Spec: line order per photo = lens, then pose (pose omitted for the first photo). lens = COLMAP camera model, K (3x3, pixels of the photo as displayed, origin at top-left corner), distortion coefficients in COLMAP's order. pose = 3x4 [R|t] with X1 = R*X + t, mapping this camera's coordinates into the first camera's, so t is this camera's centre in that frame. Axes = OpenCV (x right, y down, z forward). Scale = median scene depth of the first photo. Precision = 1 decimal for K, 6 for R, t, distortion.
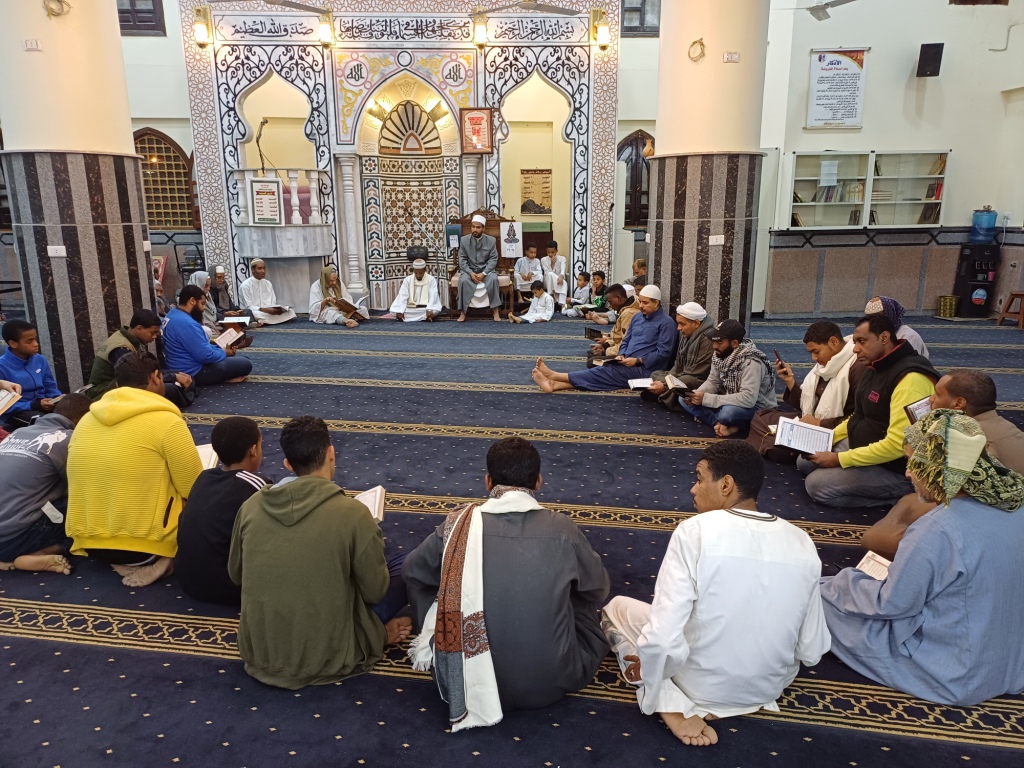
lens RADIAL K [[781.0, 0, 515.0], [0, 781.0, 413.7], [0, 0, 1]] dist [0.090354, -0.109828]
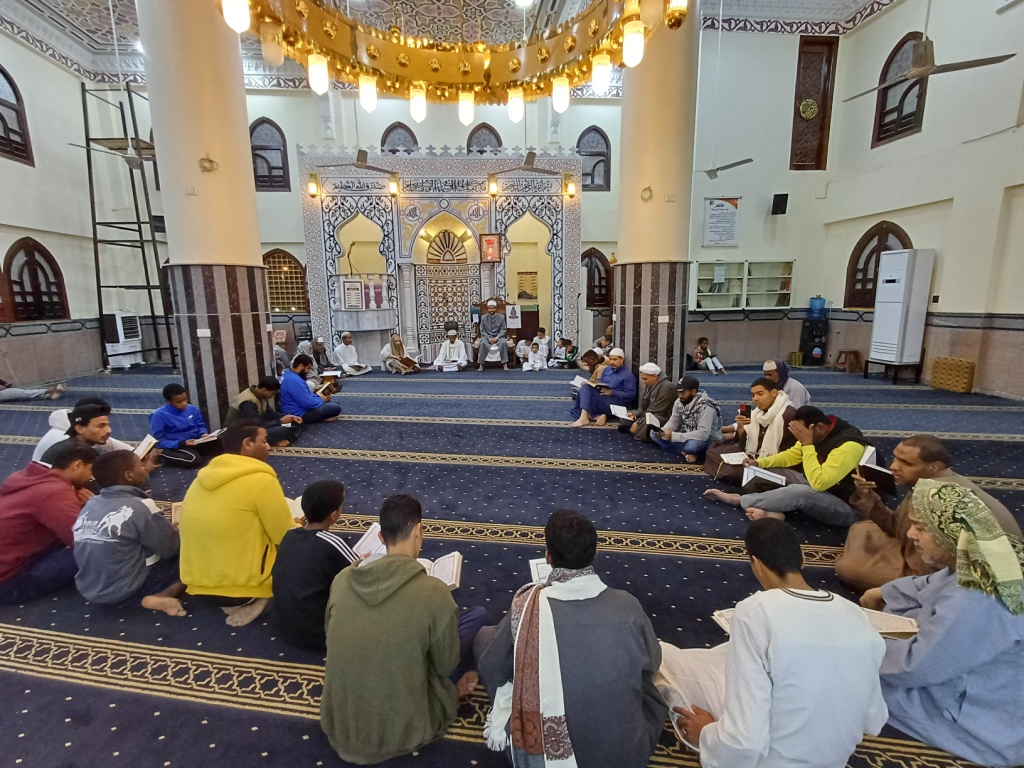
lens RADIAL K [[473.2, 0, 512.0], [0, 473.2, 384.0], [0, 0, 1]] dist [-0.003191, -0.000883]
pose [[0.999724, -0.011000, 0.020749, -0.031089], [0.012384, 0.997622, -0.067802, -0.032690], [-0.019954, 0.068040, 0.997483, 0.102573]]
